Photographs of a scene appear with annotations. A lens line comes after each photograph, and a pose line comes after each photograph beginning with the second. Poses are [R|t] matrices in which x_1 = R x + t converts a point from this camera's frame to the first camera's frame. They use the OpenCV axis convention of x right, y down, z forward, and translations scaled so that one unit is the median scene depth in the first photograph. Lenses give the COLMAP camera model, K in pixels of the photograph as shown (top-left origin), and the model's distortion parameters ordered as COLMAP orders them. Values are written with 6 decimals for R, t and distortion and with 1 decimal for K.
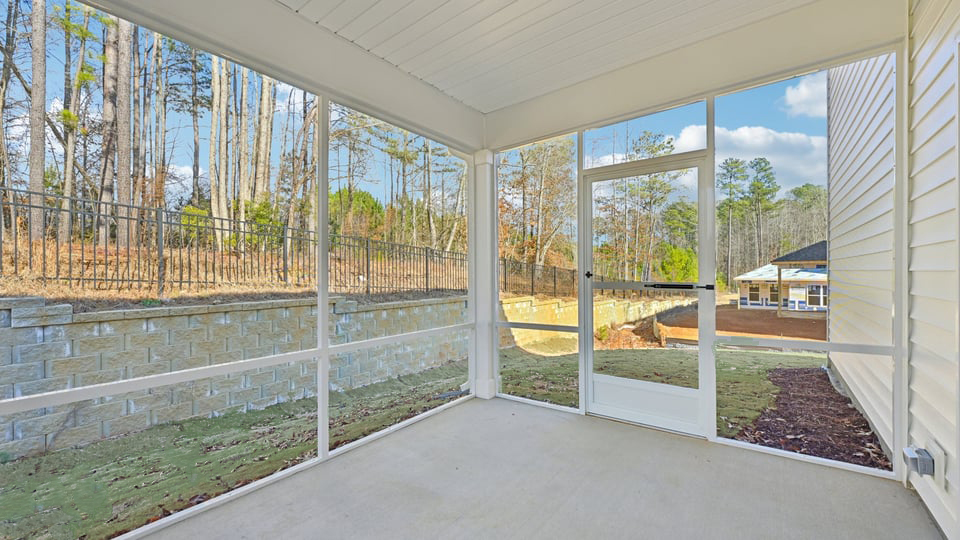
lens RADIAL K [[389.7, 0, 478.6], [0, 389.7, 271.7], [0, 0, 1]] dist [0.001295, -0.000285]
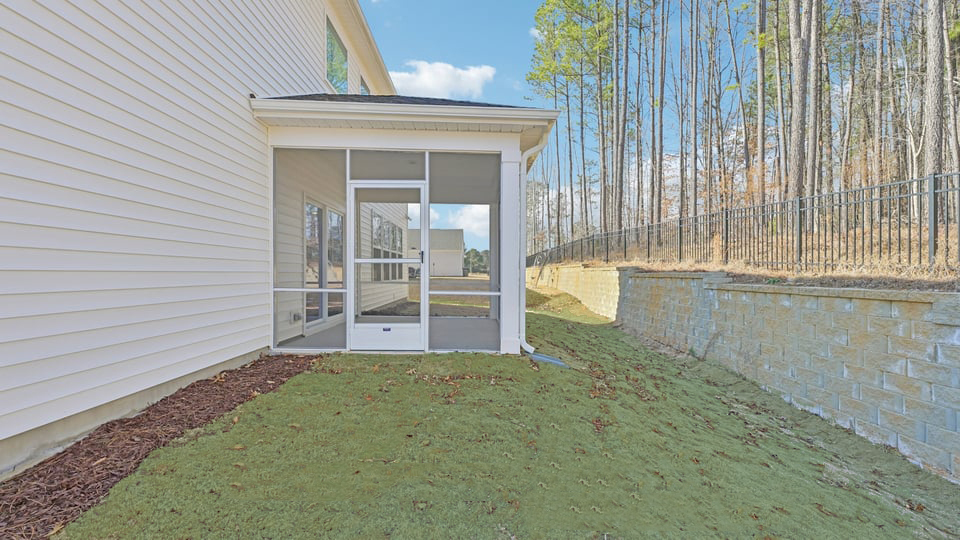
lens RADIAL K [[389.7, 0, 481.3], [0, 389.7, 270.5], [0, 0, 1]] dist [0.001295, -0.000285]
pose [[-0.785403, 0.004306, -0.618970, 0.568501], [0.007279, 0.999971, -0.002281, 0.041983], [0.618942, -0.006297, -0.785411, 1.317989]]
